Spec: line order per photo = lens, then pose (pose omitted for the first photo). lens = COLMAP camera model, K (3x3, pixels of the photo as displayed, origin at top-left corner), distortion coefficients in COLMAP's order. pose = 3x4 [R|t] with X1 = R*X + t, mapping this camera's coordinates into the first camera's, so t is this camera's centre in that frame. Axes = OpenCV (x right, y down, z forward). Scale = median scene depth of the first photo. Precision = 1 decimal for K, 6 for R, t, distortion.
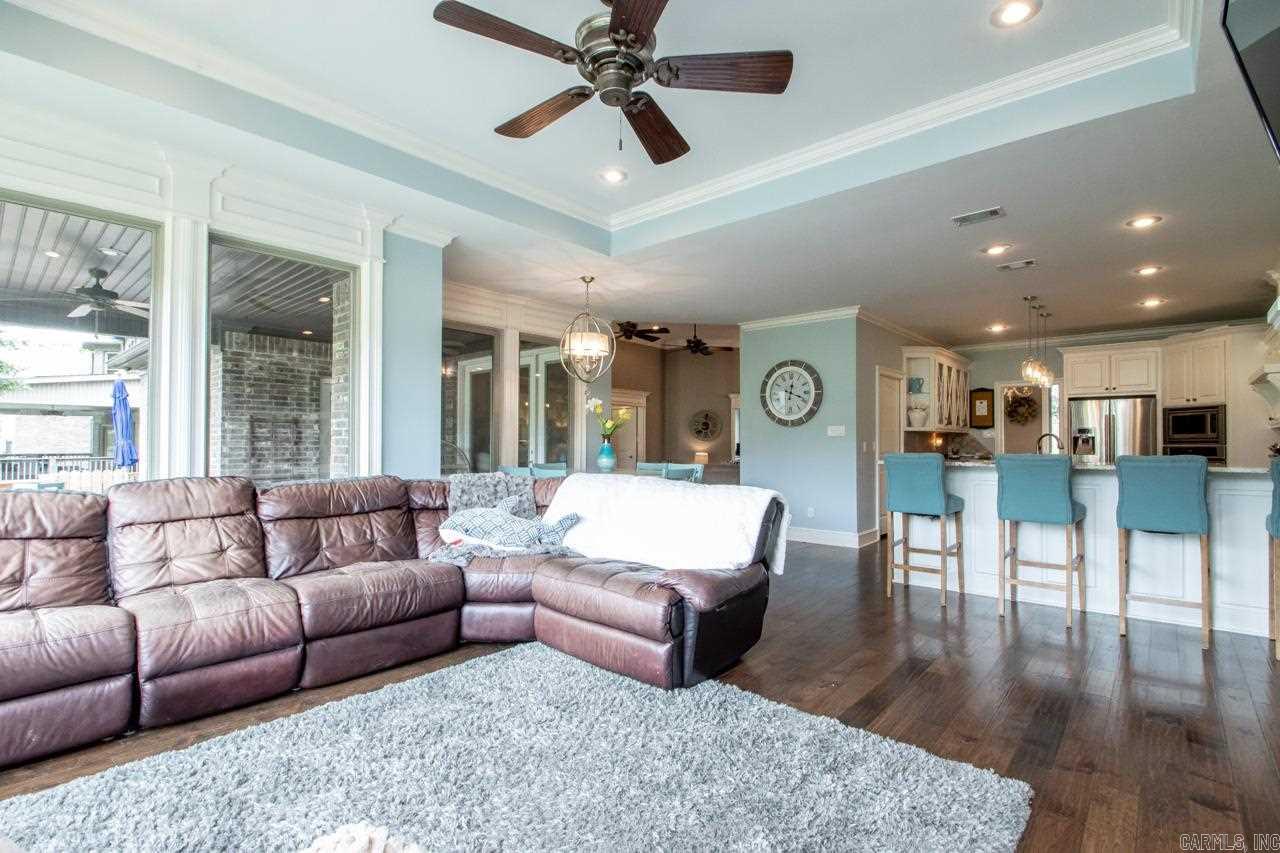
lens RADIAL K [[599.6, 0, 641.6], [0, 599.6, 432.1], [0, 0, 1]] dist [0.012932, -0.012889]
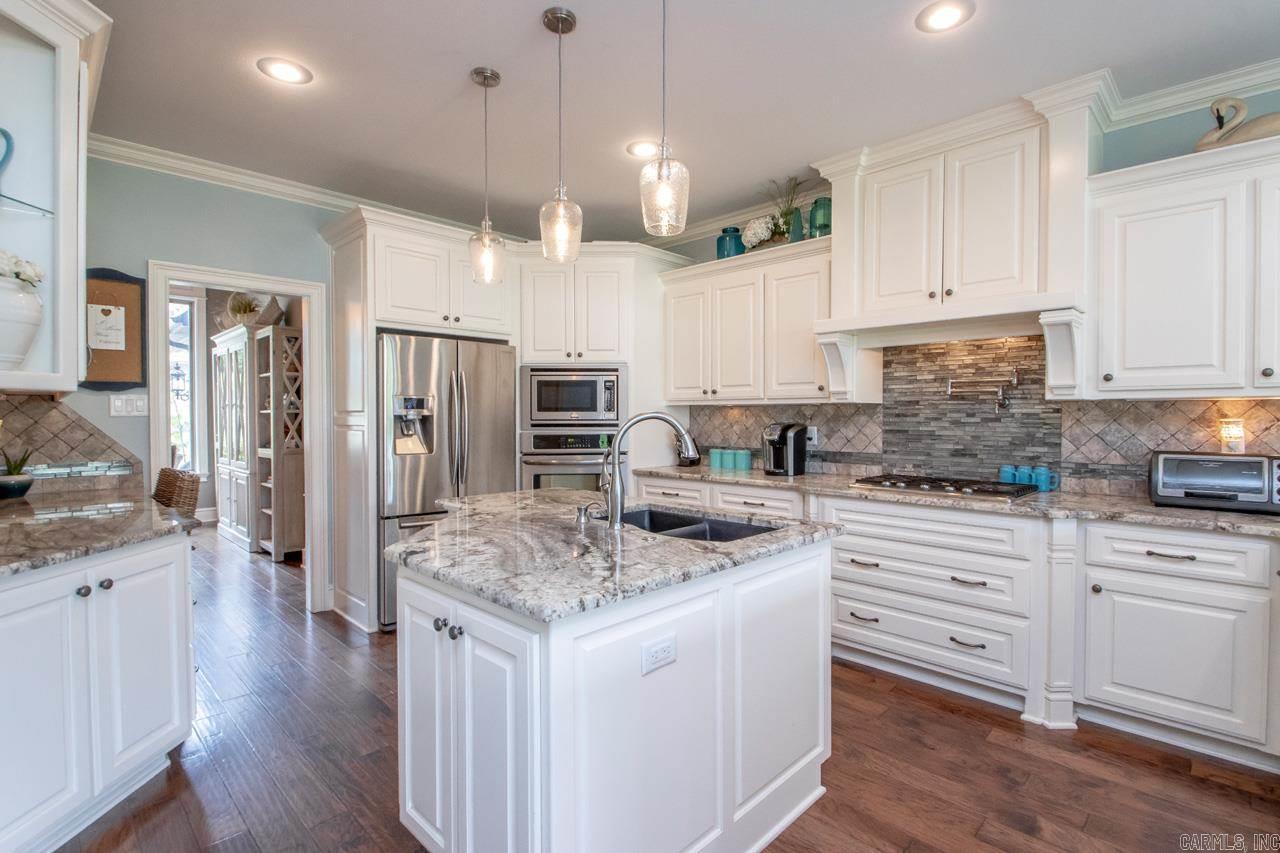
lens RADIAL K [[599.6, 0, 643.7], [0, 599.6, 427.3], [0, 0, 1]] dist [0.012932, -0.012889]
pose [[0.054898, -0.023805, 0.998208, 0.302766], [-0.018604, 0.999518, 0.024859, 0.001933], [-0.998319, -0.019936, 0.054429, 0.840848]]
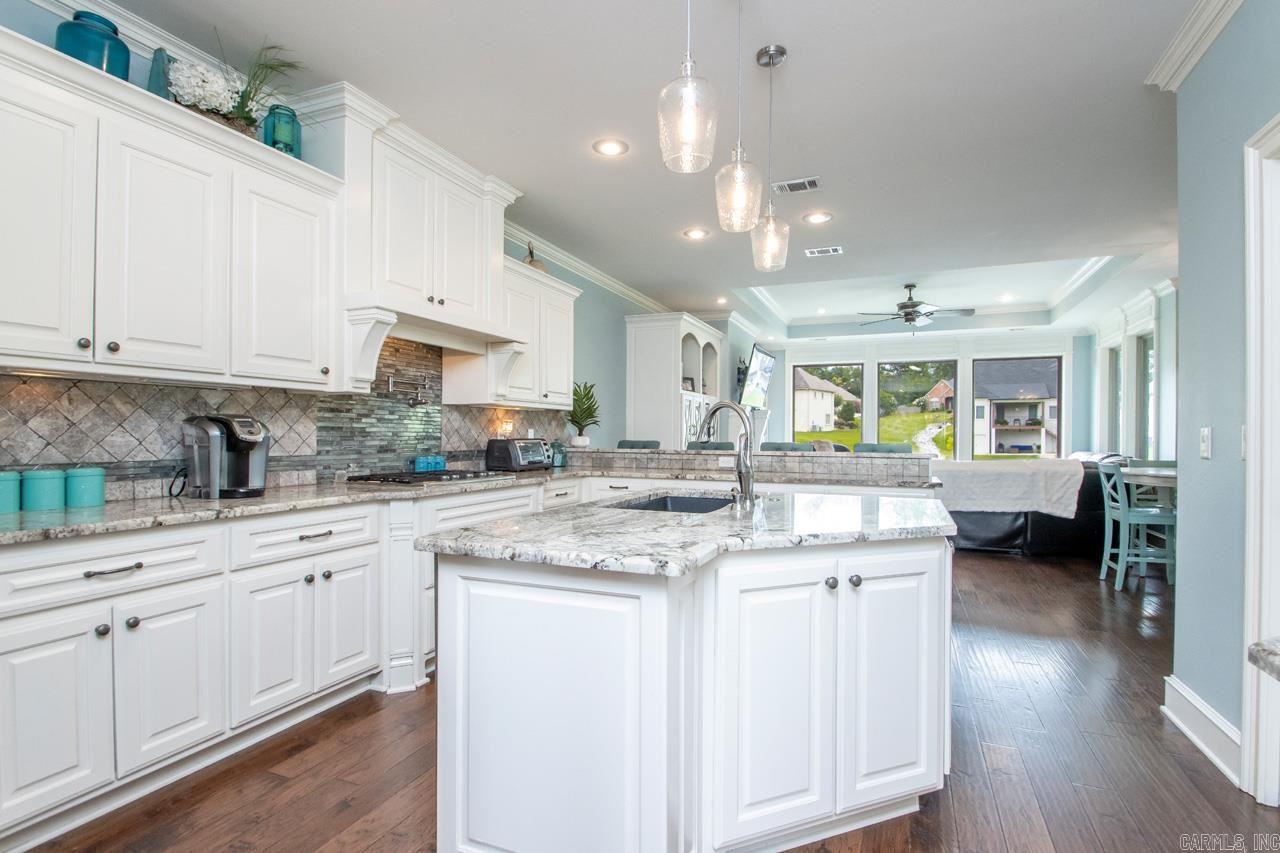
lens RADIAL K [[599.6, 0, 637.0], [0, 599.6, 435.8], [0, 0, 1]] dist [0.012932, -0.012889]
pose [[-0.955173, -0.008103, -0.295937, 0.710212], [-0.003025, 0.999840, -0.017613, 0.025050], [0.296033, -0.015928, -0.955045, 1.126195]]
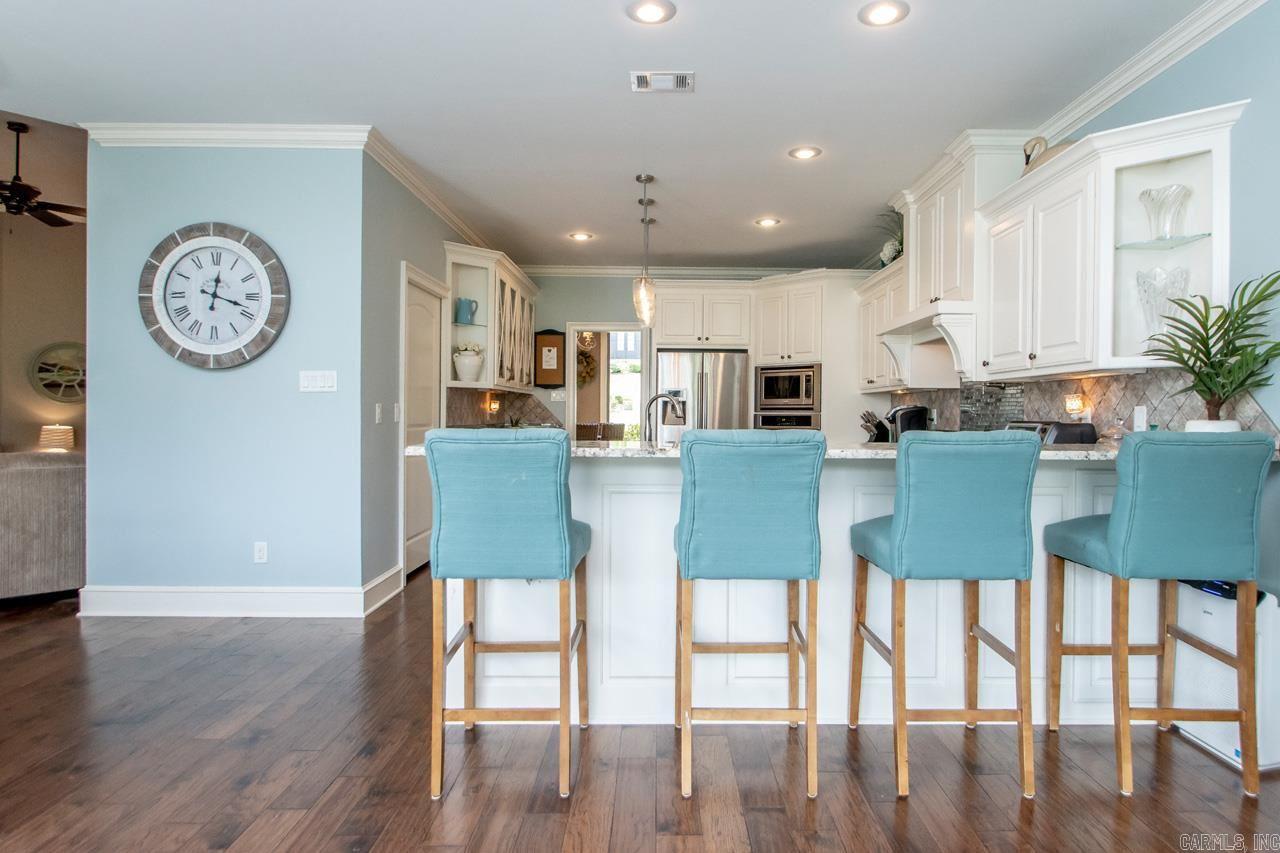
lens RADIAL K [[735.5, 0, 667.9], [0, 735.5, 418.5], [0, 0, 1]] dist [0.018606, -0.001142]
pose [[0.746623, -0.001410, 0.665246, 0.127677], [-0.017990, 0.999589, 0.022308, 0.009333], [-0.665004, -0.028624, 0.746291, 0.340652]]
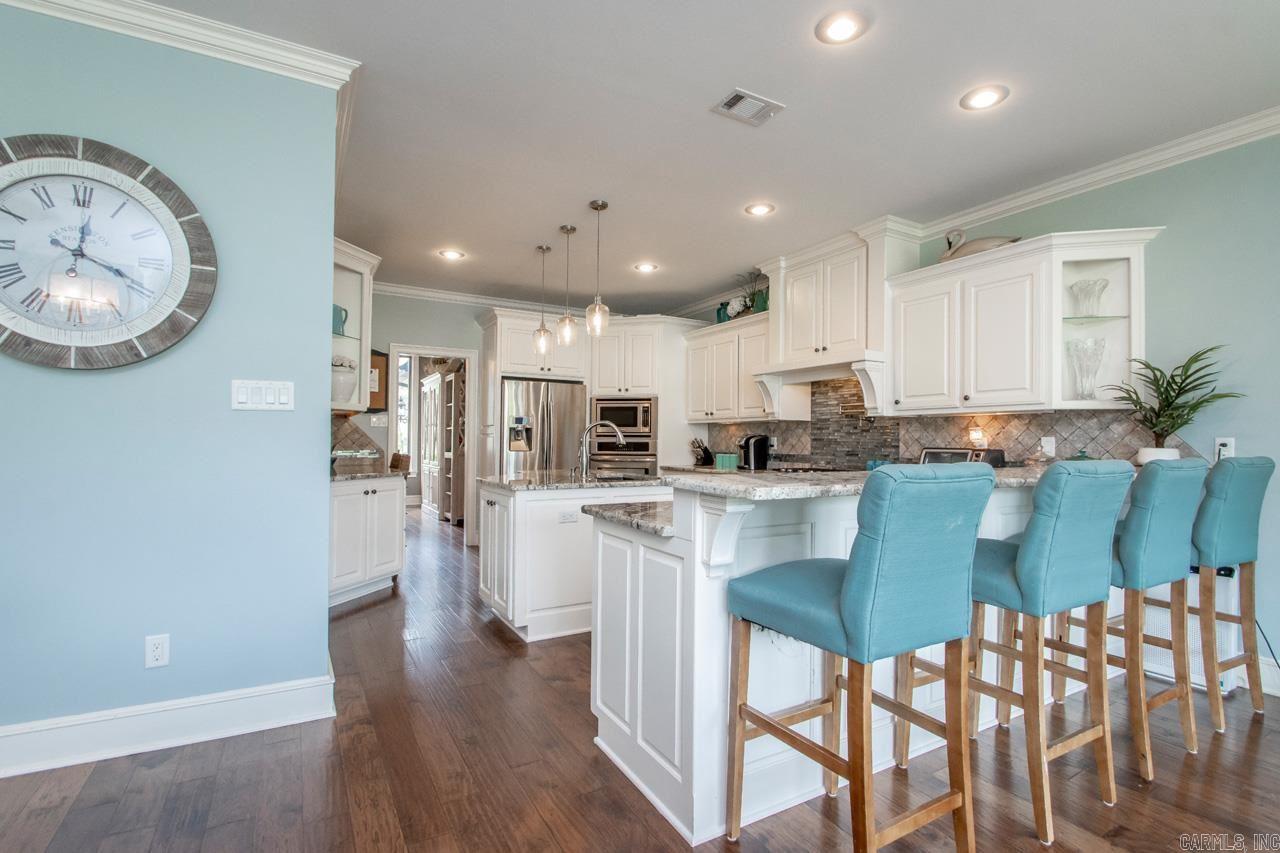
lens RADIAL K [[599.6, 0, 646.5], [0, 599.6, 432.2], [0, 0, 1]] dist [0.012932, -0.012889]
pose [[0.320606, 0.015519, 0.947085, 0.062917], [-0.026674, 0.999617, -0.007350, 0.015098], [-0.946837, -0.022906, 0.320898, 0.631862]]
